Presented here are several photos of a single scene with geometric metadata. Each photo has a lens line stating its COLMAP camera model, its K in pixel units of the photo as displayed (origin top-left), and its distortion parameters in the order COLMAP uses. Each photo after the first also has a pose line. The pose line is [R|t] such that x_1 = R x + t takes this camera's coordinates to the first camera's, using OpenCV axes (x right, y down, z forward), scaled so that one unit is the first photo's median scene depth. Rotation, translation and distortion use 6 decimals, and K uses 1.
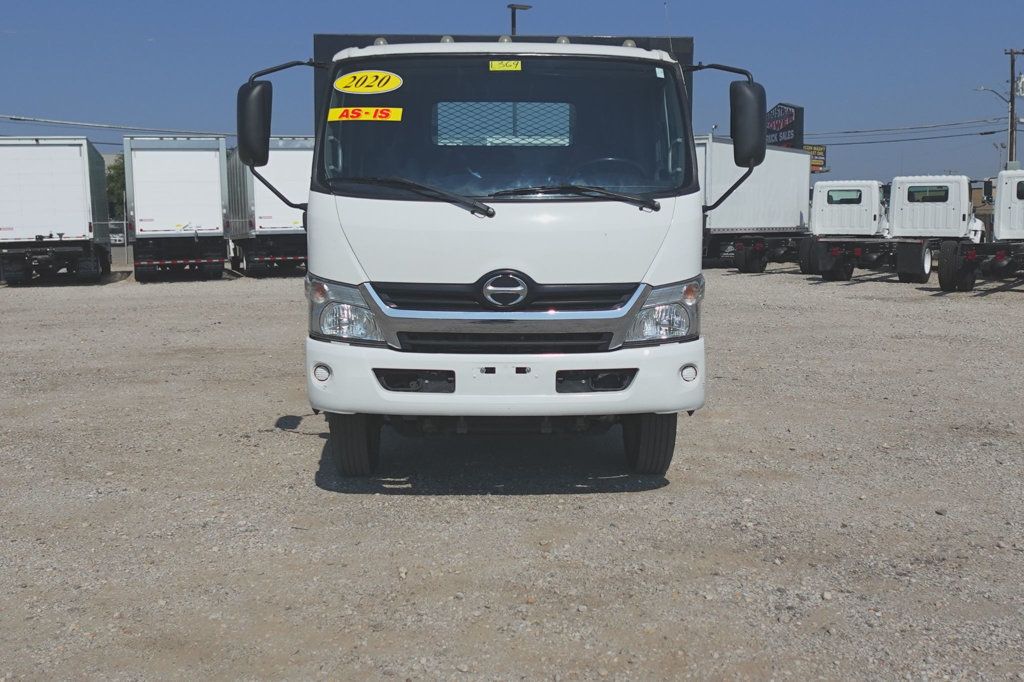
lens RADIAL K [[1081.5, 0, 510.7], [0, 1081.5, 340.0], [0, 0, 1]] dist [-0.002249, 0.000000]
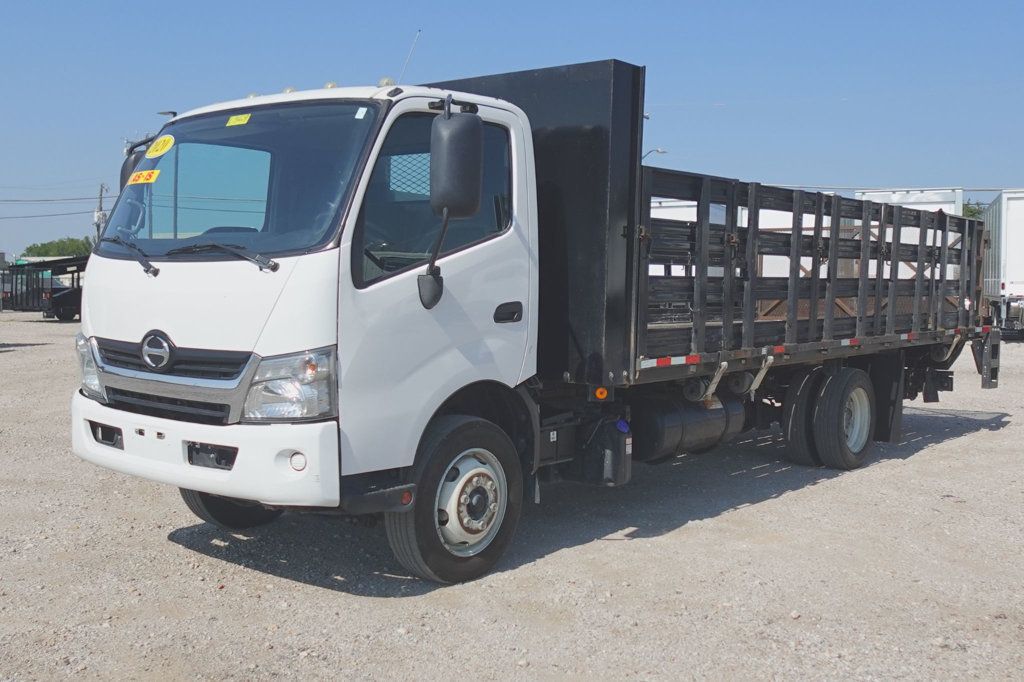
lens RADIAL K [[1081.5, 0, 517.0], [0, 1081.5, 339.9], [0, 0, 1]] dist [-0.002249, 0.000000]
pose [[0.762811, 0.047861, -0.644847, 0.850591], [-0.081198, 0.996453, -0.022094, -0.060351], [0.641503, 0.069214, 0.763992, 0.457837]]
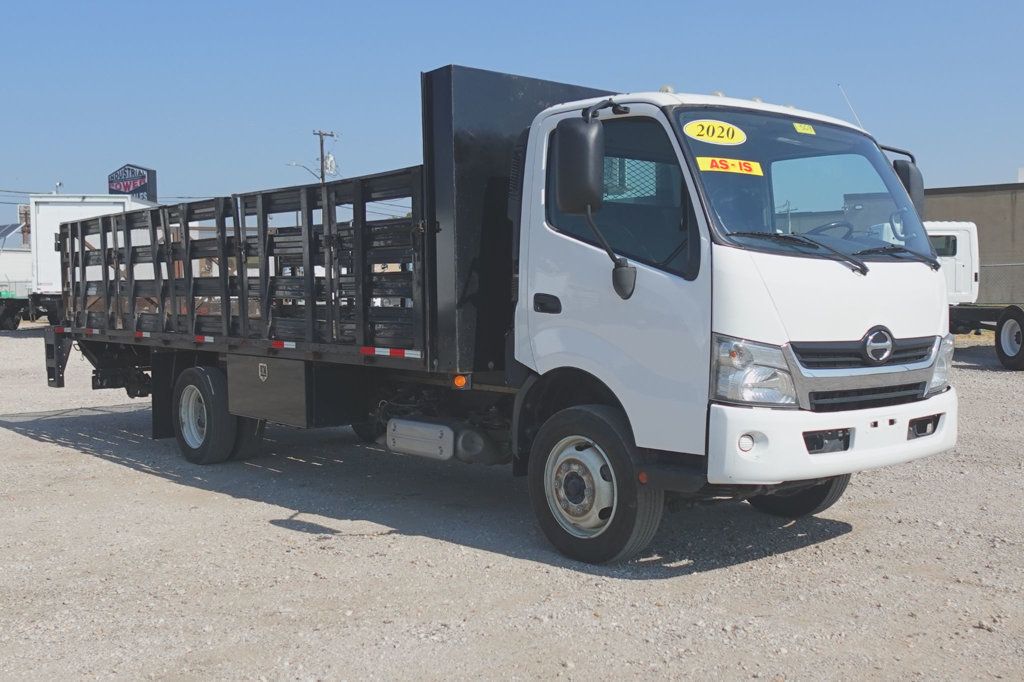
lens RADIAL K [[1081.5, 0, 513.7], [0, 1081.5, 336.1], [0, 0, 1]] dist [-0.002249, 0.000000]
pose [[0.779417, -0.025260, 0.625996, -0.906848], [0.064921, 0.997064, -0.040598, -0.035435], [-0.623133, 0.072283, 0.778769, 0.404731]]
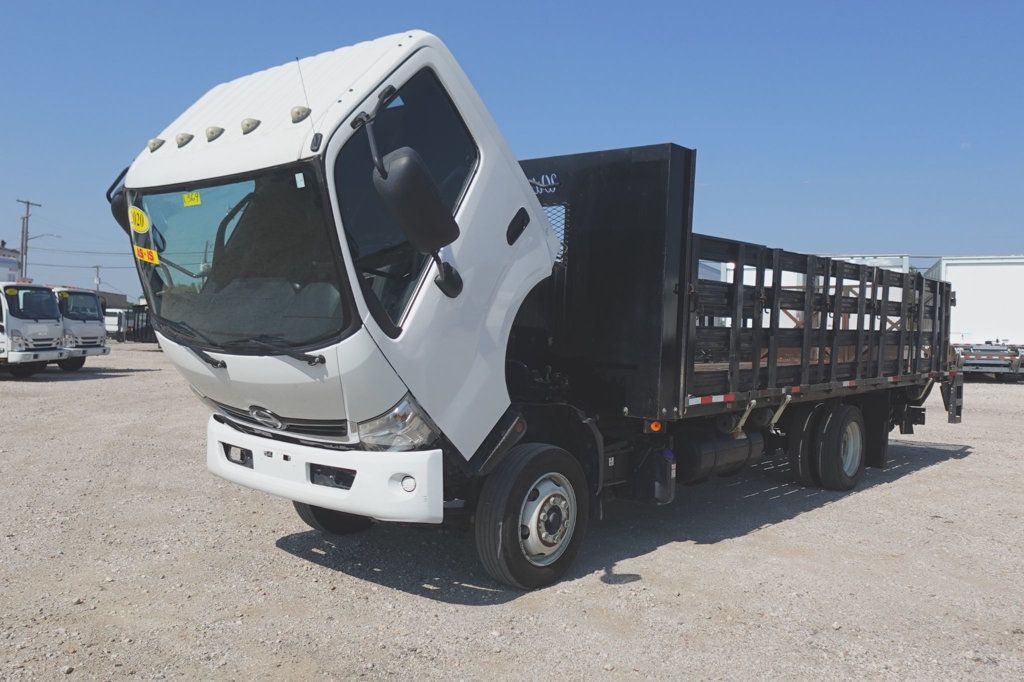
lens RADIAL K [[868.7, 0, 513.7], [0, 868.7, 341.3], [0, 0, 1]] dist [-0.001358, -0.002077]
pose [[0.749651, 0.038427, -0.660717, 0.756499], [-0.098890, 0.993610, -0.054412, -0.065247], [0.654403, 0.106128, 0.748661, 0.461765]]
